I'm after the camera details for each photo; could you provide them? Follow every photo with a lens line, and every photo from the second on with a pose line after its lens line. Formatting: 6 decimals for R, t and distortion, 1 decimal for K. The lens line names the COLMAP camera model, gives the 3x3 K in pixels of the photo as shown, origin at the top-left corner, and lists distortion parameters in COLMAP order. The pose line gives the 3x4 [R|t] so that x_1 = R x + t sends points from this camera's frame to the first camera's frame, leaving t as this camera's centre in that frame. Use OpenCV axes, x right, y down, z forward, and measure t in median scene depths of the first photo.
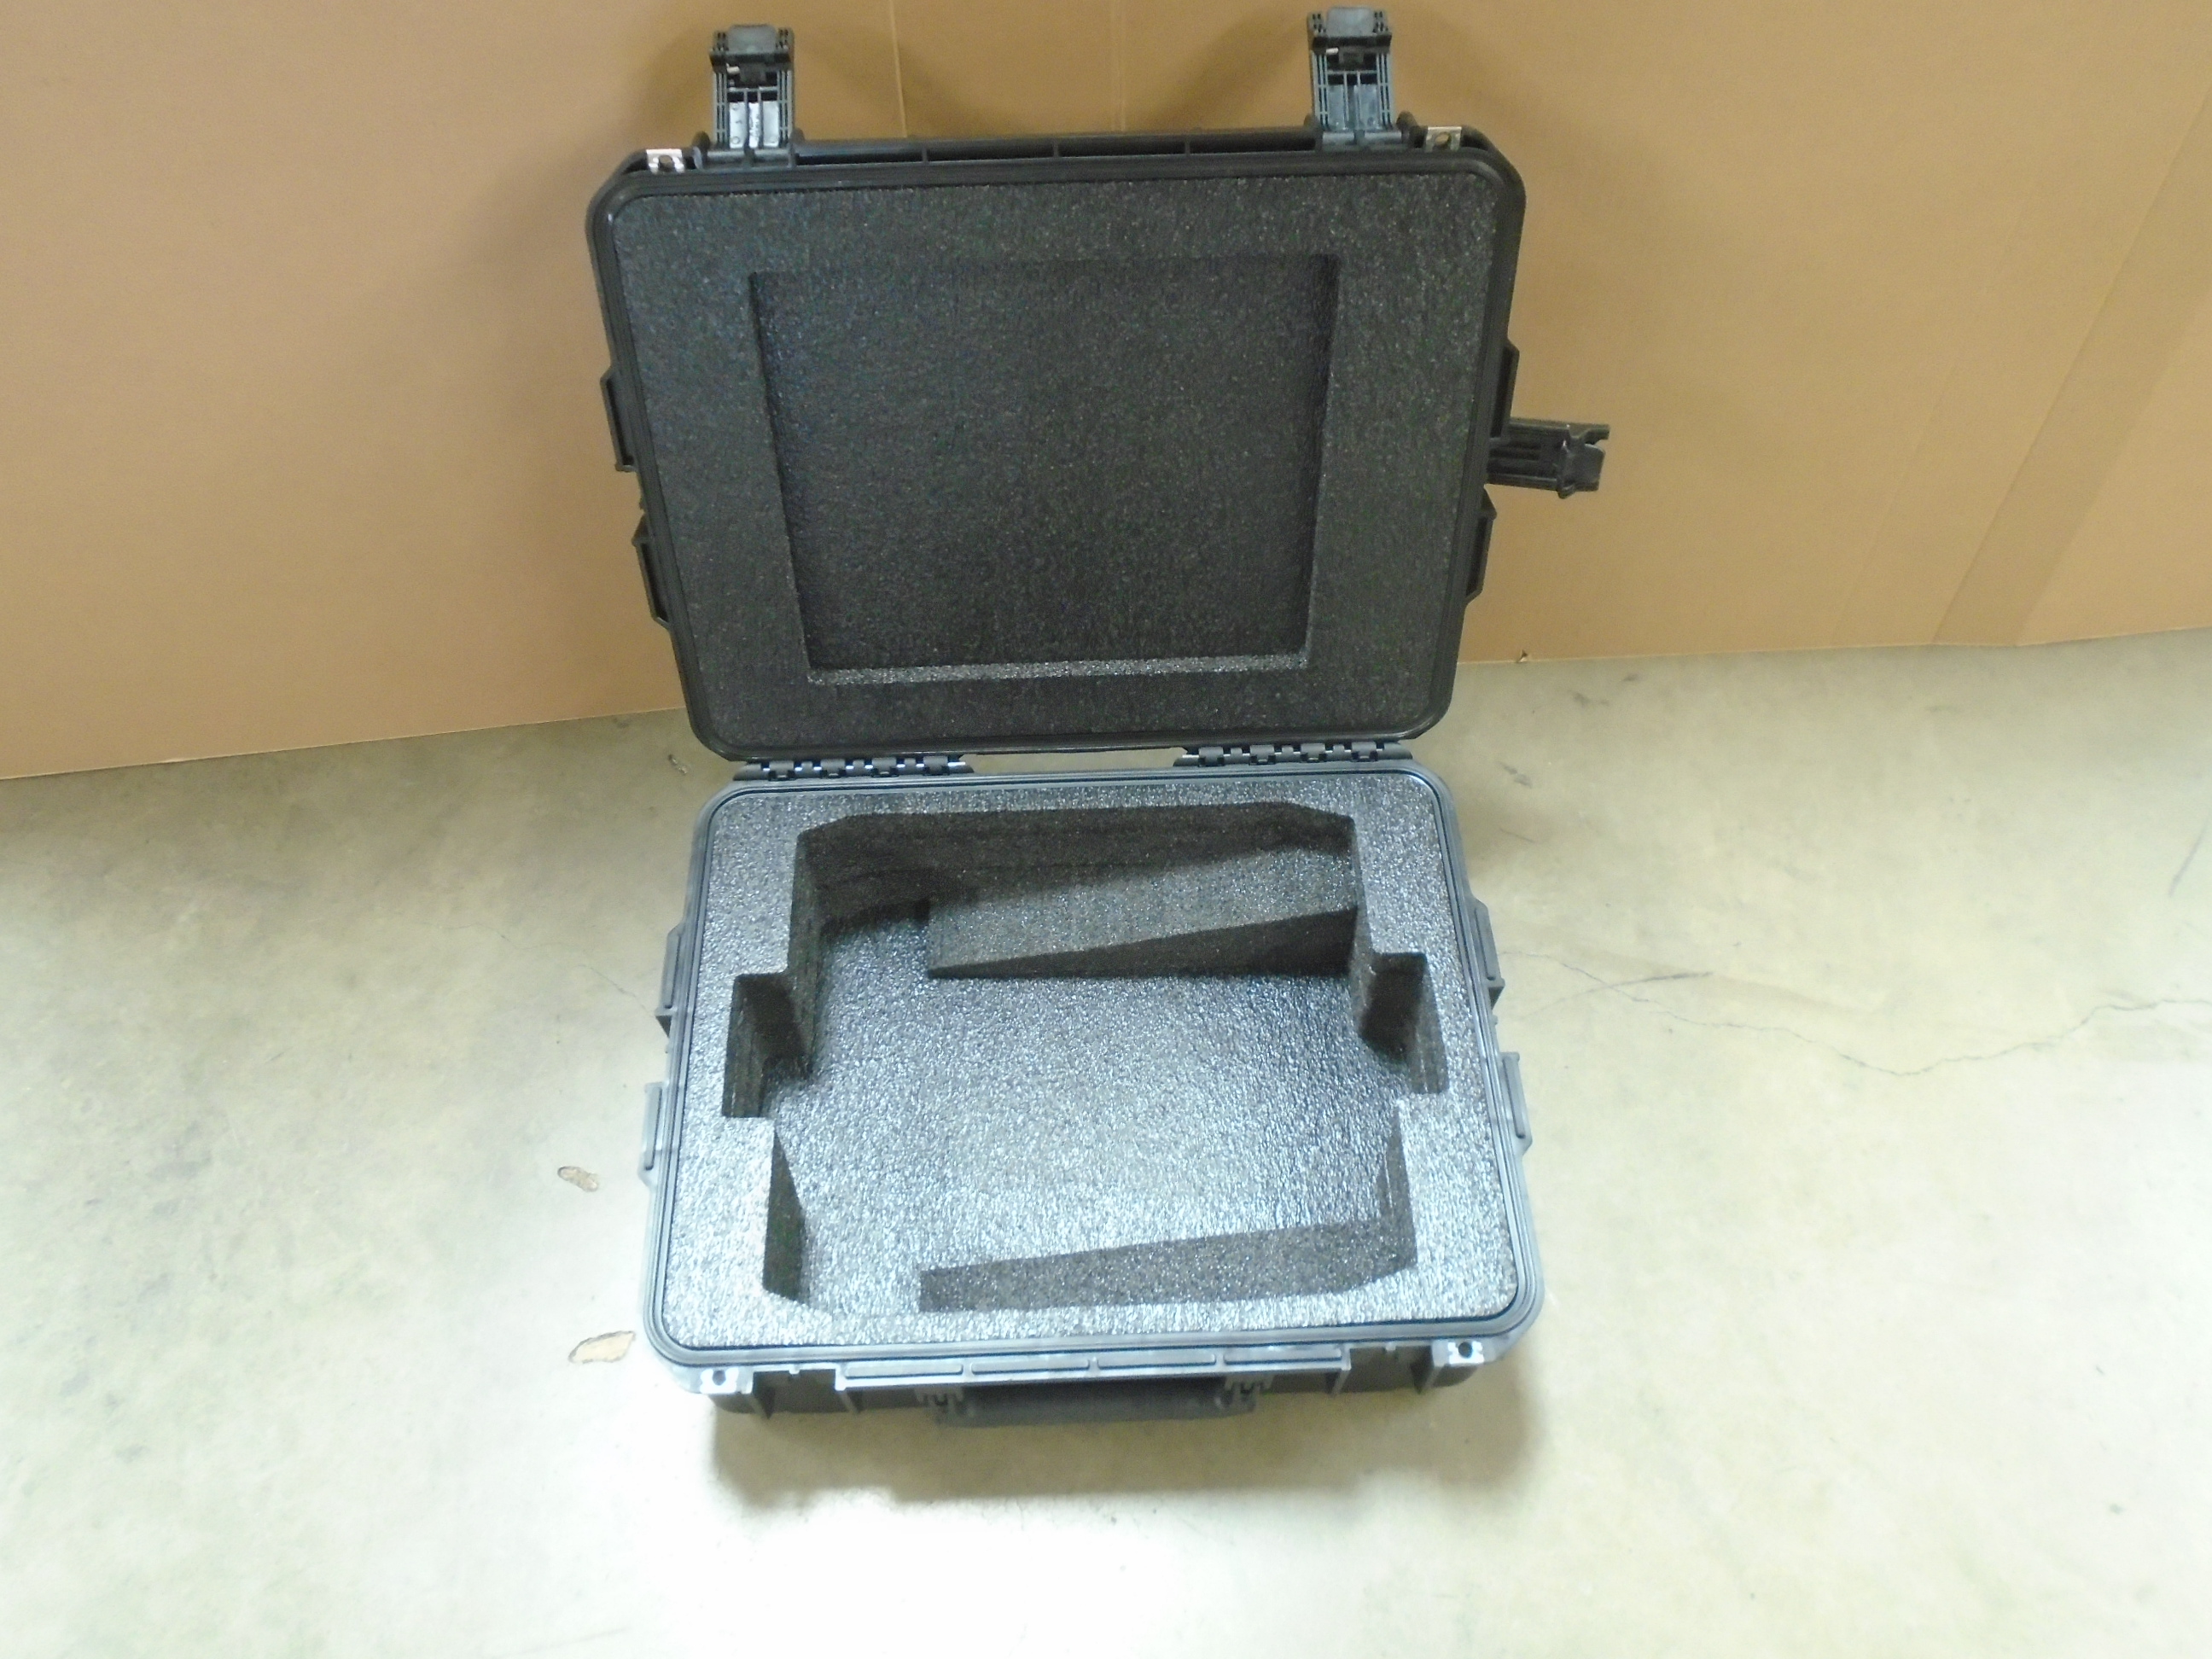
lens RADIAL K [[1699.3, 0, 1104.0], [0, 1699.3, 826.0], [0, 0, 1]] dist [-0.006419, -0.000030]
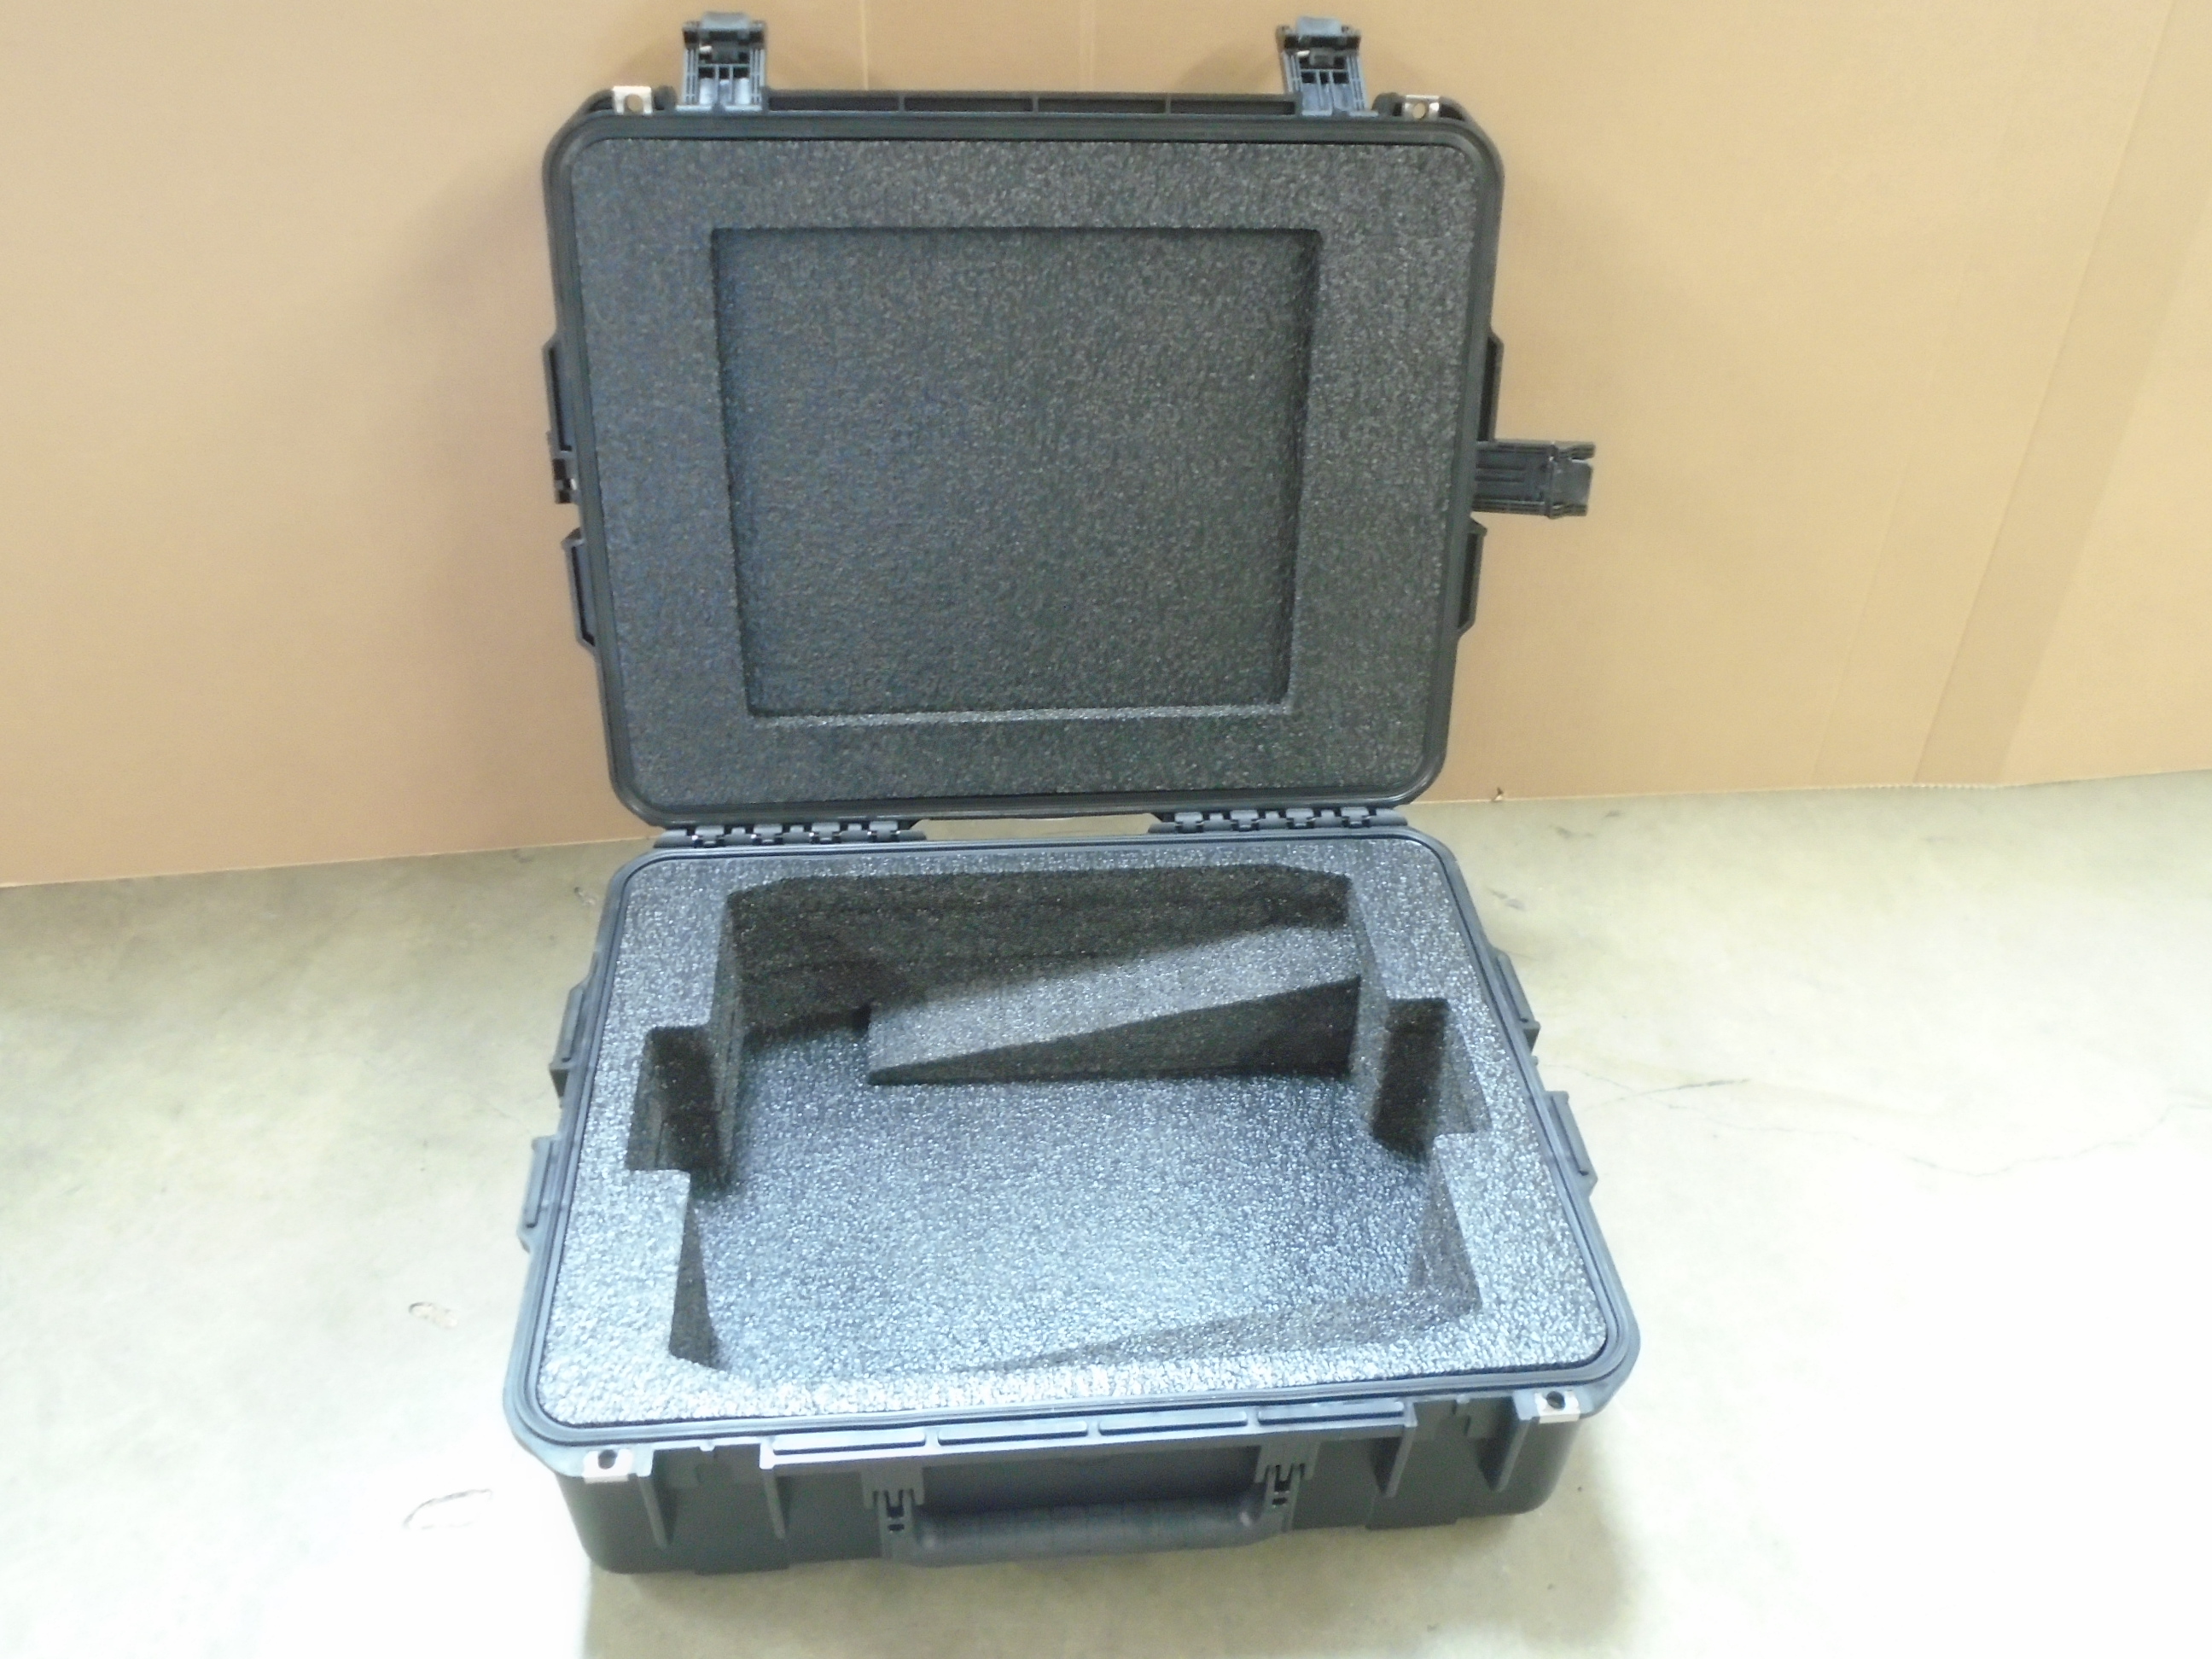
lens RADIAL K [[1699.3, 0, 1102.6], [0, 1699.3, 828.9], [0, 0, 1]] dist [-0.006419, -0.000030]
pose [[0.997959, -0.002793, 0.063792, -0.043933], [0.020931, 0.958150, -0.285502, 0.236491], [-0.060325, 0.286254, 0.956253, 0.145456]]
